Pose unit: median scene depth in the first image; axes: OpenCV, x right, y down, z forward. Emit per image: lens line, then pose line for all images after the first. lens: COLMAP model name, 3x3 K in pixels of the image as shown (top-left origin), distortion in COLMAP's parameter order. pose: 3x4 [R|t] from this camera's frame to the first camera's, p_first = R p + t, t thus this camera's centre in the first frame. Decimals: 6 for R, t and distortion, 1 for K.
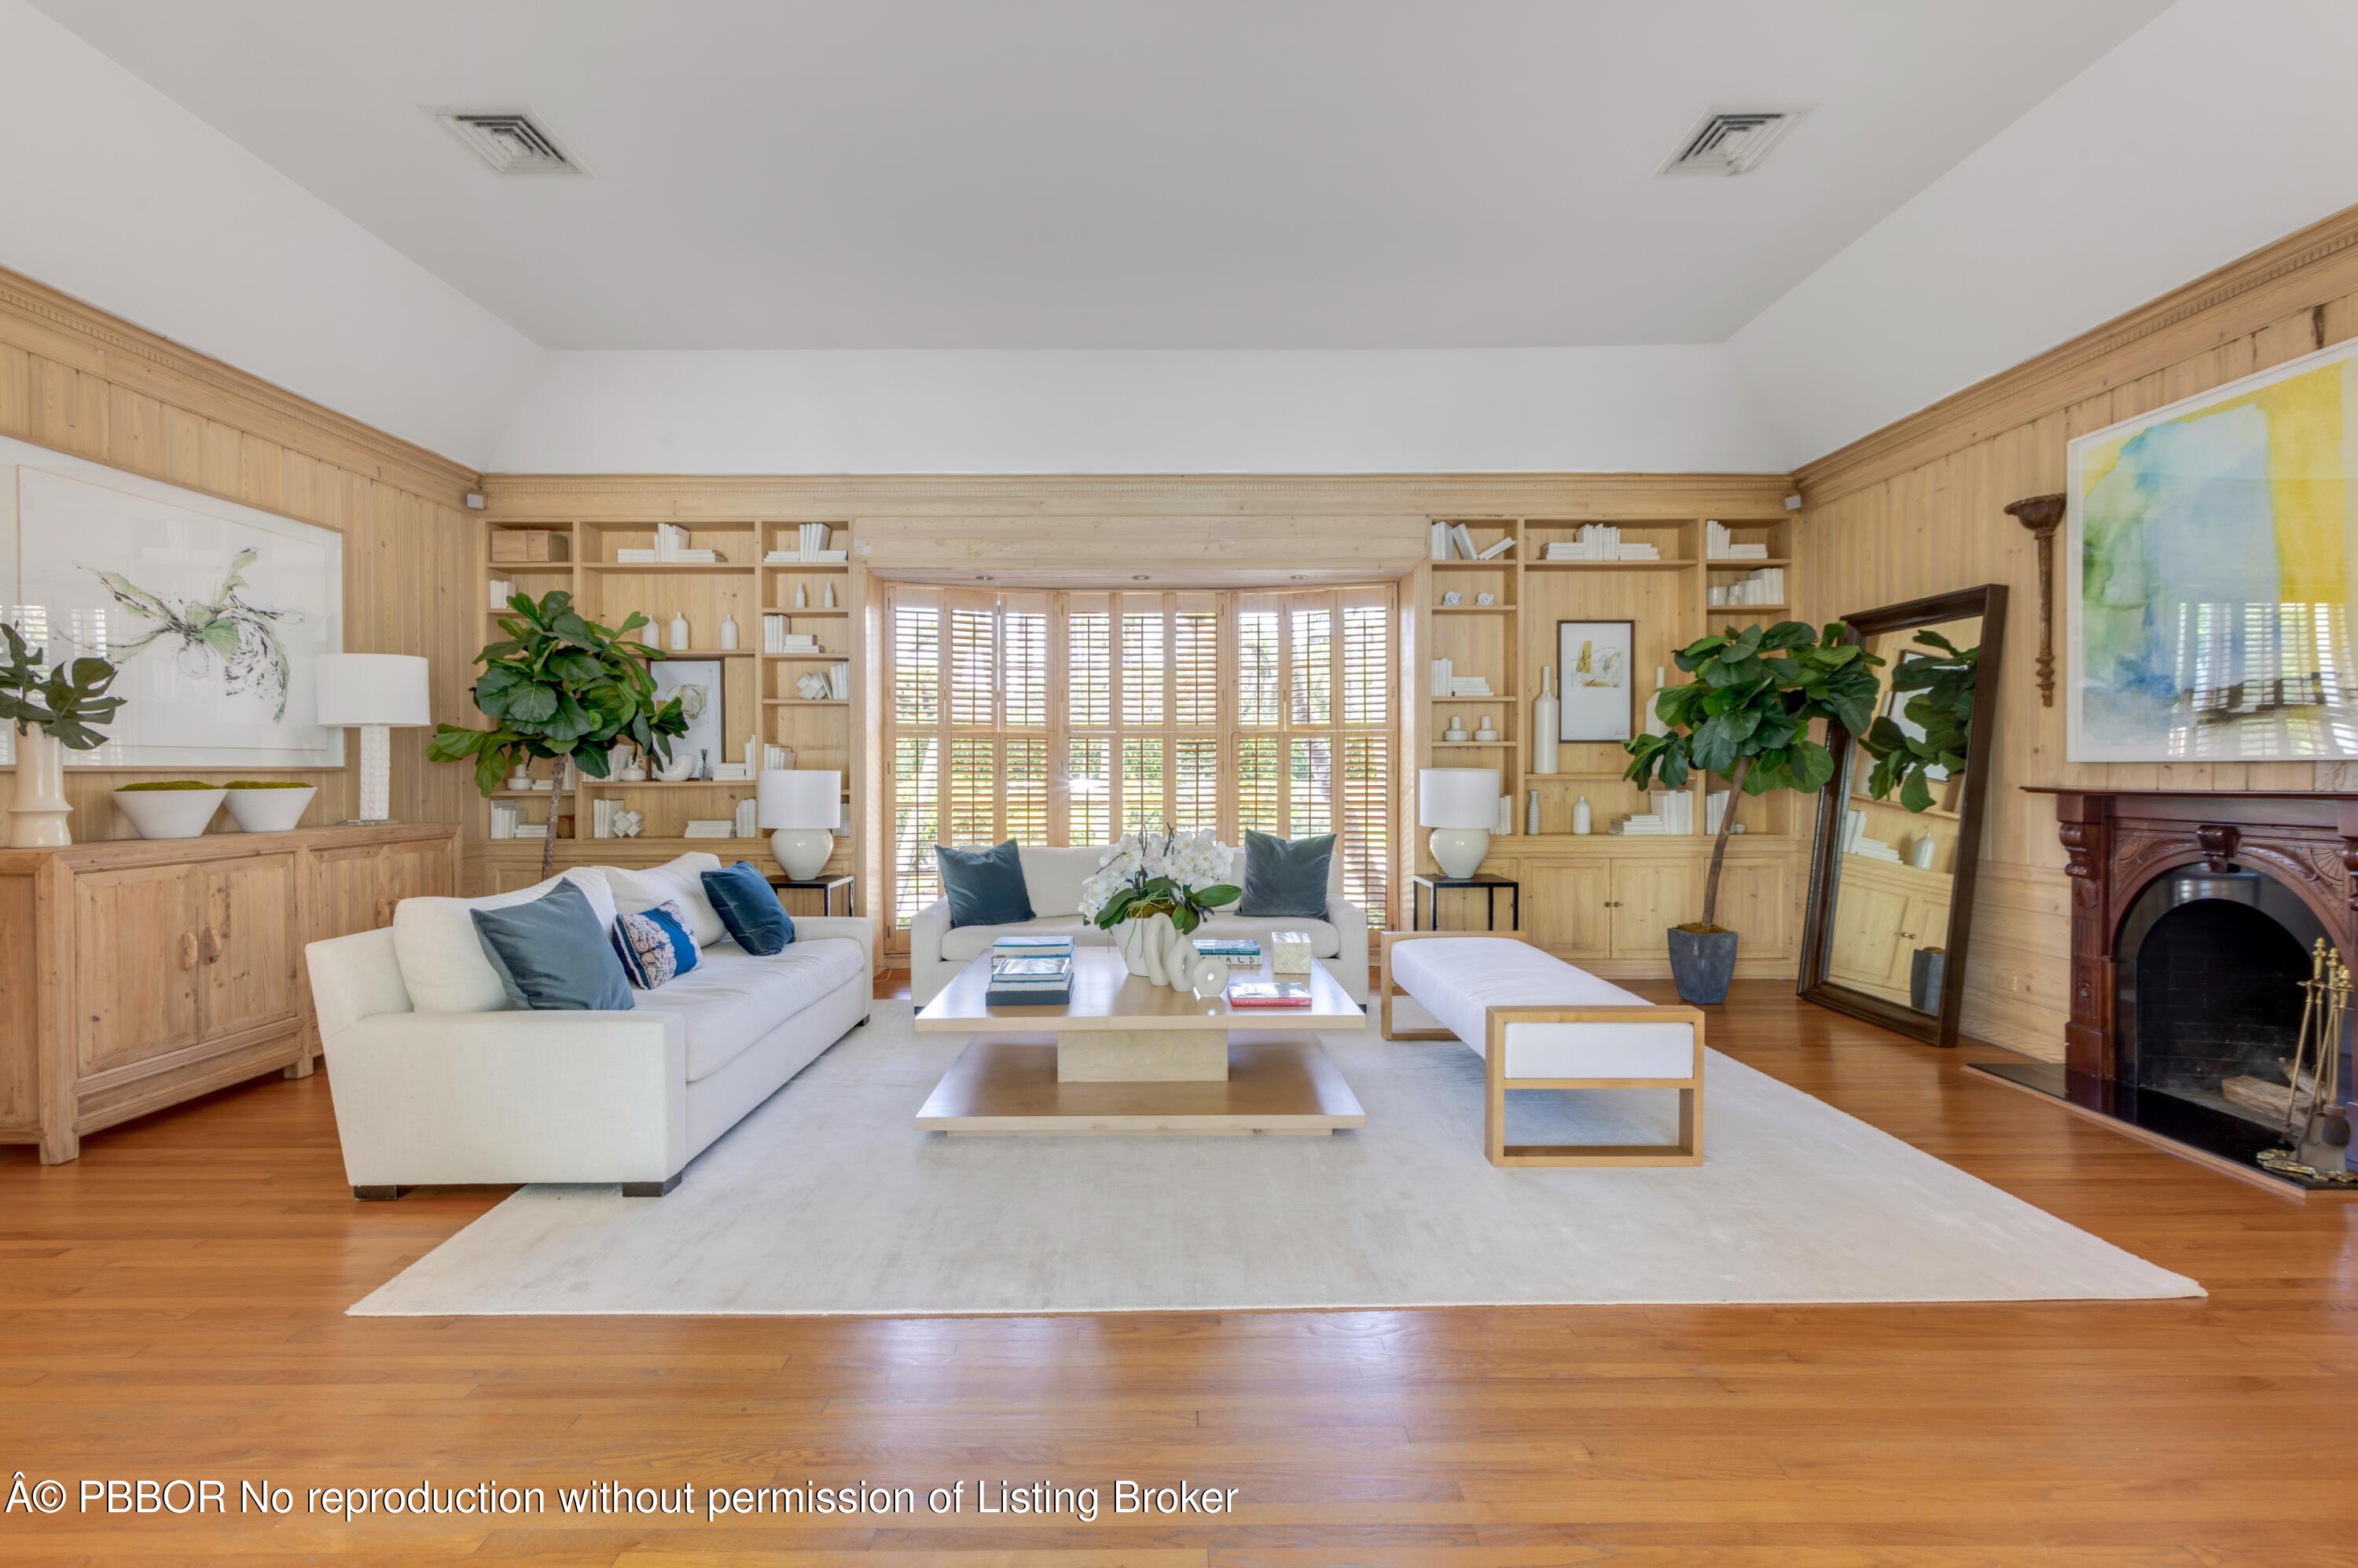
lens RADIAL K [[1127.9, 0, 1174.5], [0, 1127.9, 800.2], [0, 0, 1]] dist [0.000740, -0.000026]
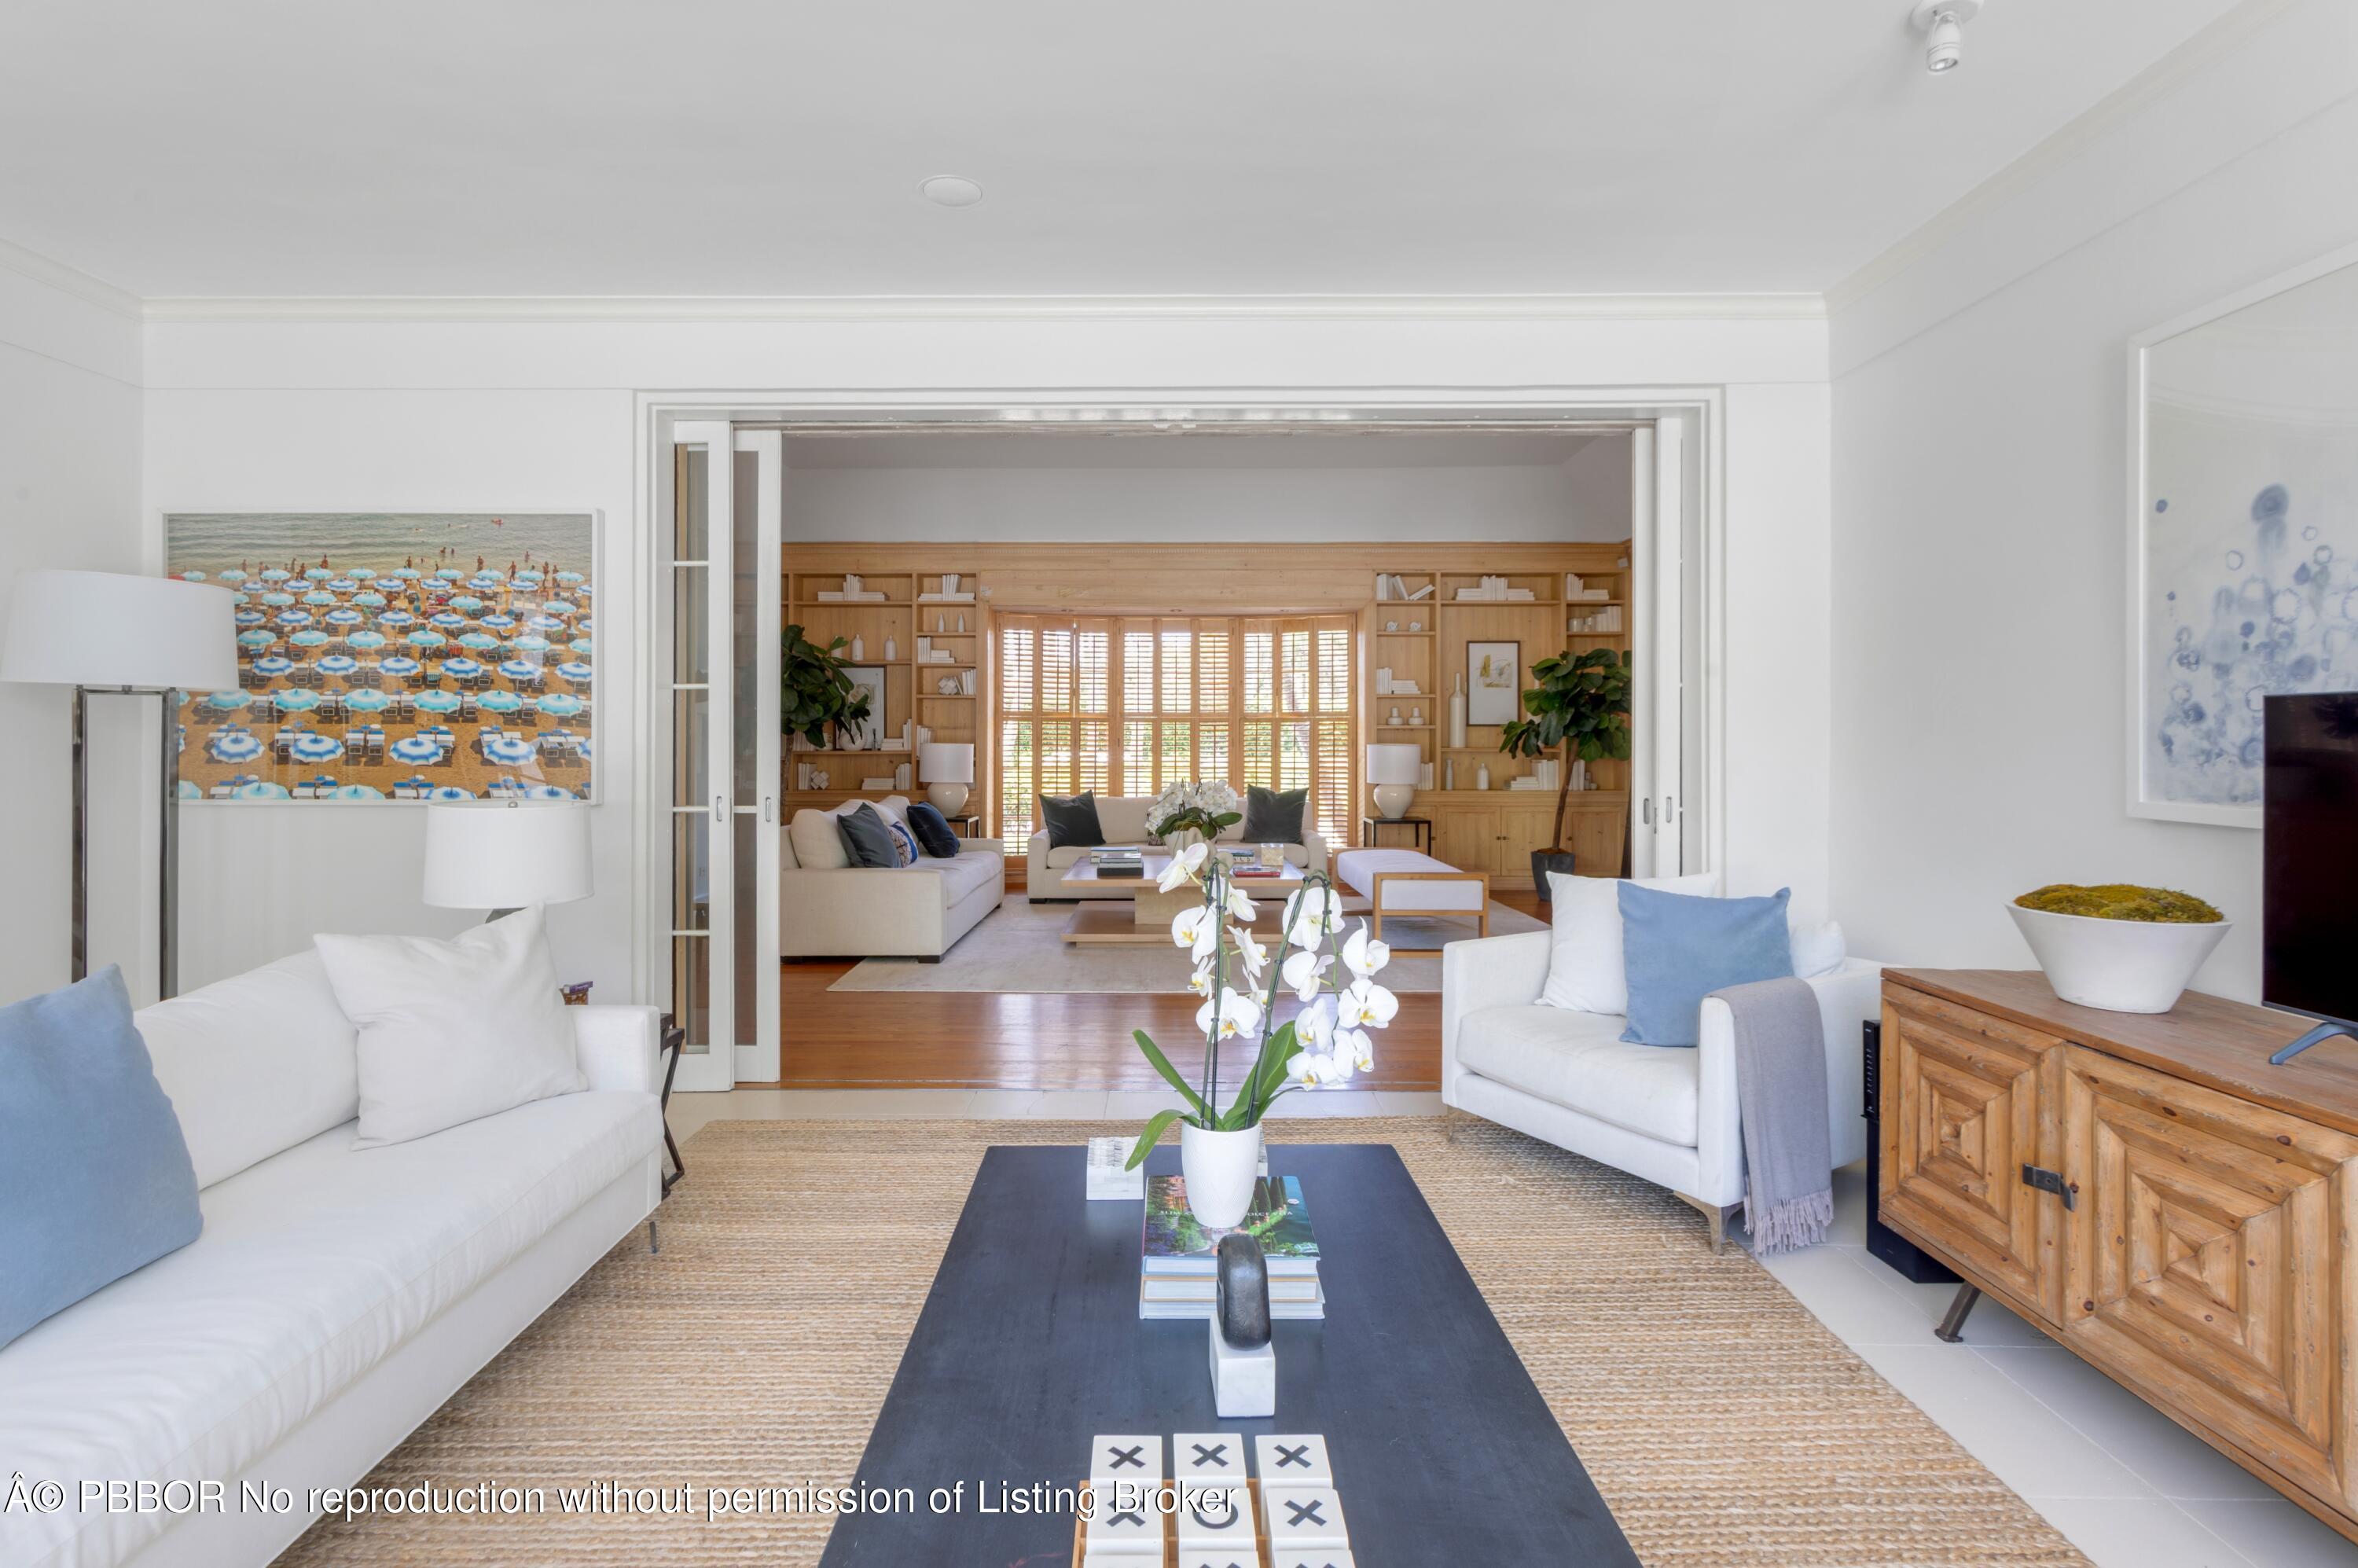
lens RADIAL K [[1127.9, 0, 1168.7], [0, 1127.9, 763.1], [0, 0, 1]] dist [0.000740, -0.000026]
pose [[0.999827, 0.003391, -0.018296, -0.012905], [-0.003606, 0.999925, -0.011718, 0.014706], [0.018255, 0.011781, 0.999764, -0.453154]]
